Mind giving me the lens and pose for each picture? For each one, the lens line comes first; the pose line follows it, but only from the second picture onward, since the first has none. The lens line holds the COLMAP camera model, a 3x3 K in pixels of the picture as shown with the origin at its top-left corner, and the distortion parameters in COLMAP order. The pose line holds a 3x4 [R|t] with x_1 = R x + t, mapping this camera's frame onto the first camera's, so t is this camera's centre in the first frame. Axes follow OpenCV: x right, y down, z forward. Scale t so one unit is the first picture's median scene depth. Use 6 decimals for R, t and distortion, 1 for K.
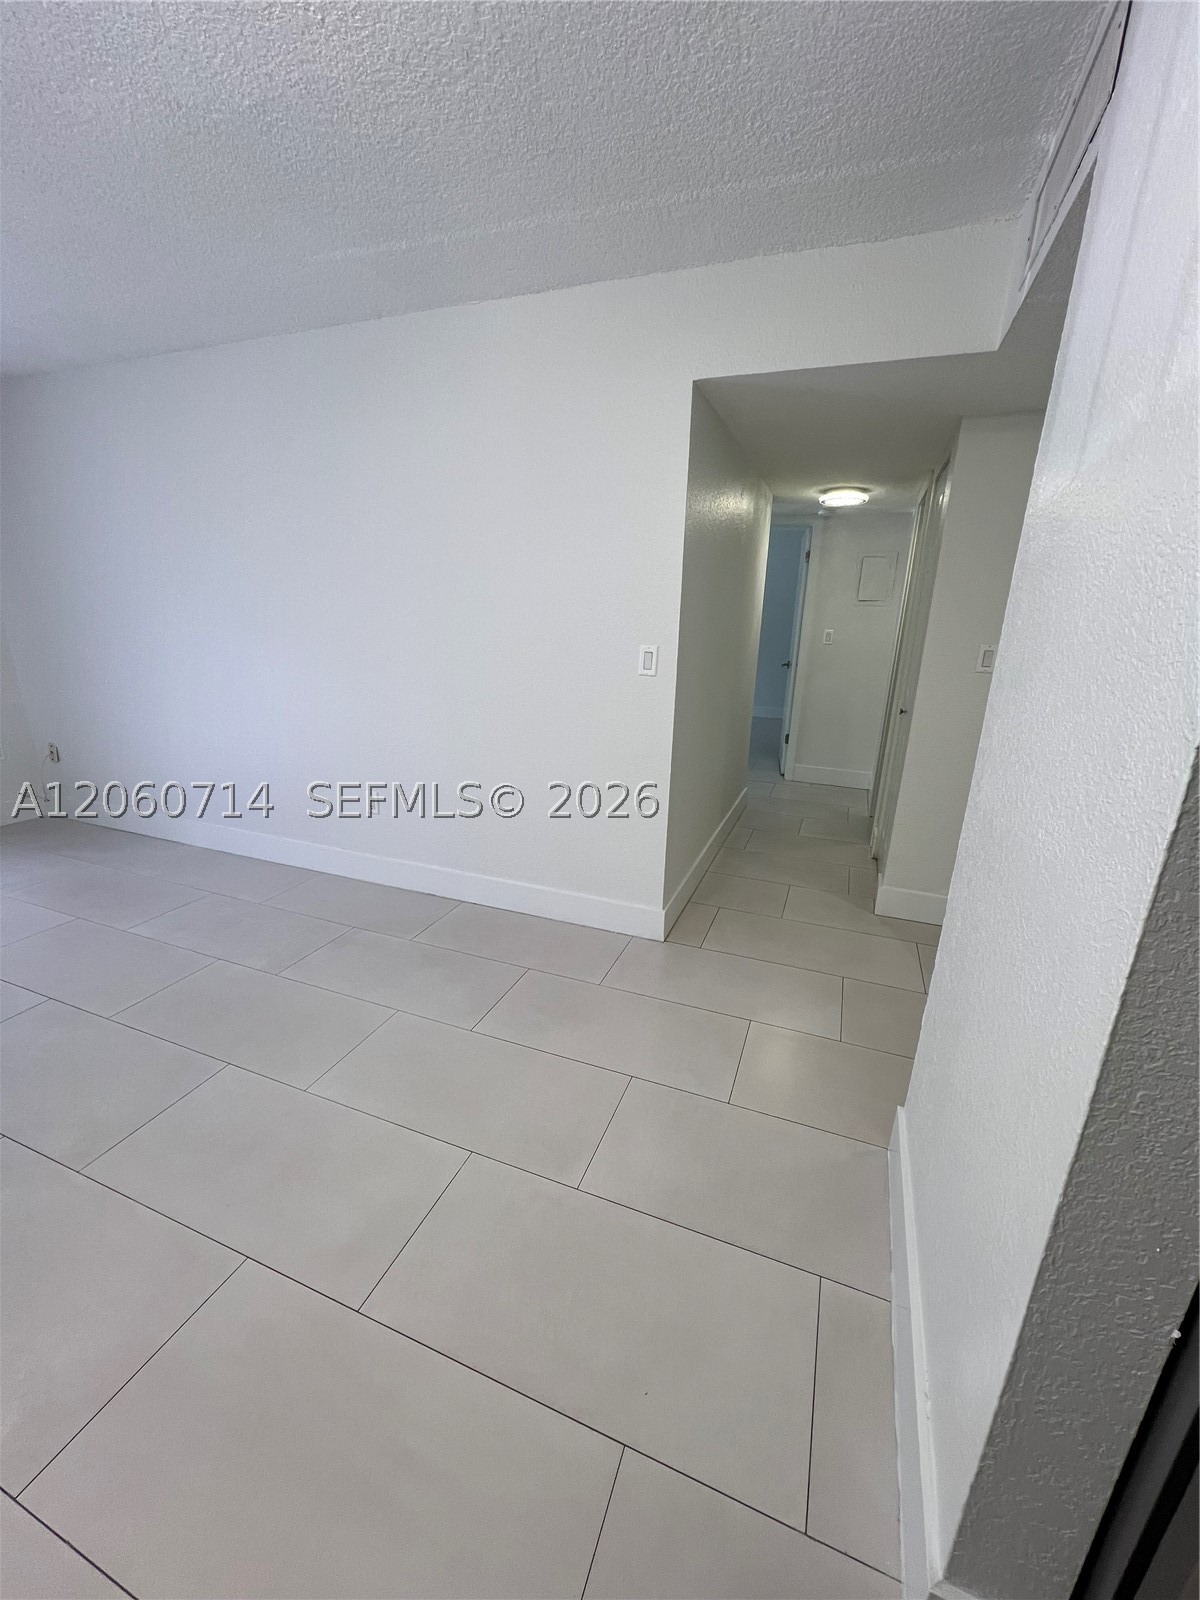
lens RADIAL K [[636.3, 0, 603.3], [0, 636.3, 799.6], [0, 0, 1]] dist [-0.002029, 0.000080]
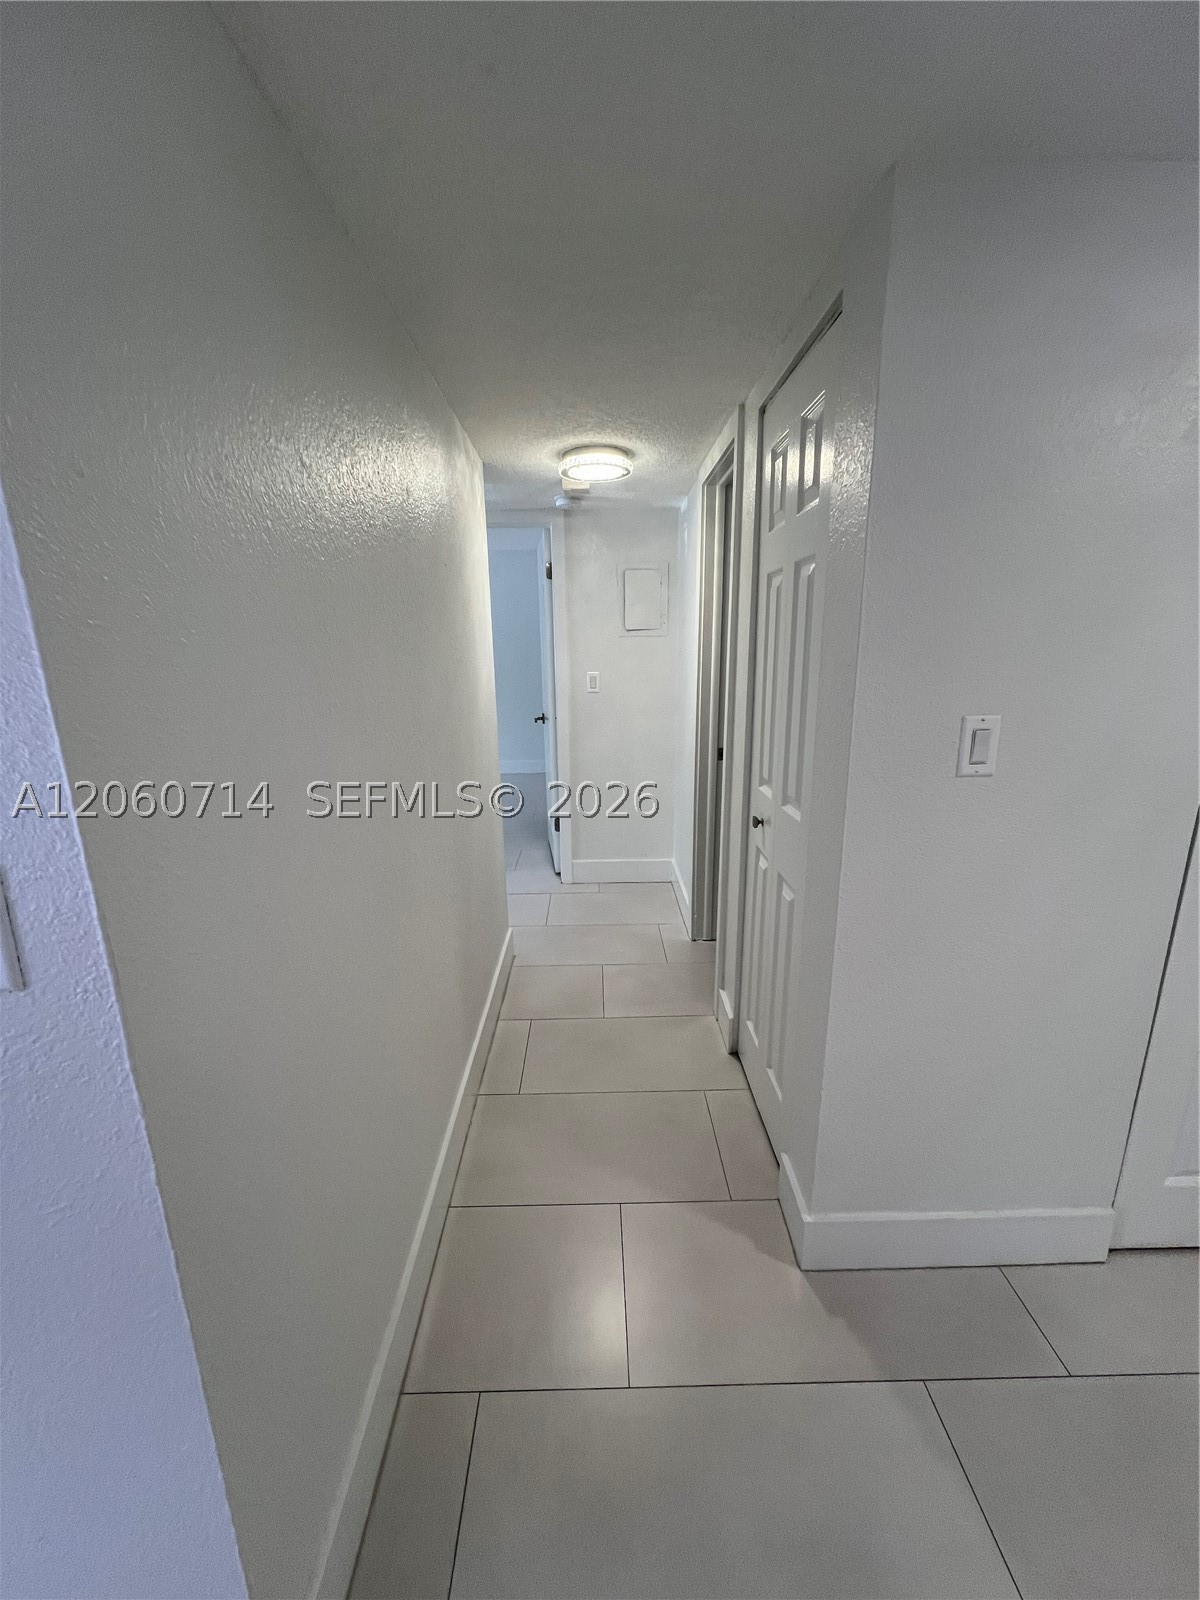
lens RADIAL K [[636.3, 0, 597.9], [0, 636.3, 795.2], [0, 0, 1]] dist [-0.002029, 0.000080]
pose [[0.929380, -0.129203, 0.345774, 0.103006], [0.148141, 0.988547, -0.028795, -0.116060], [-0.338093, 0.077985, 0.937876, 0.362466]]
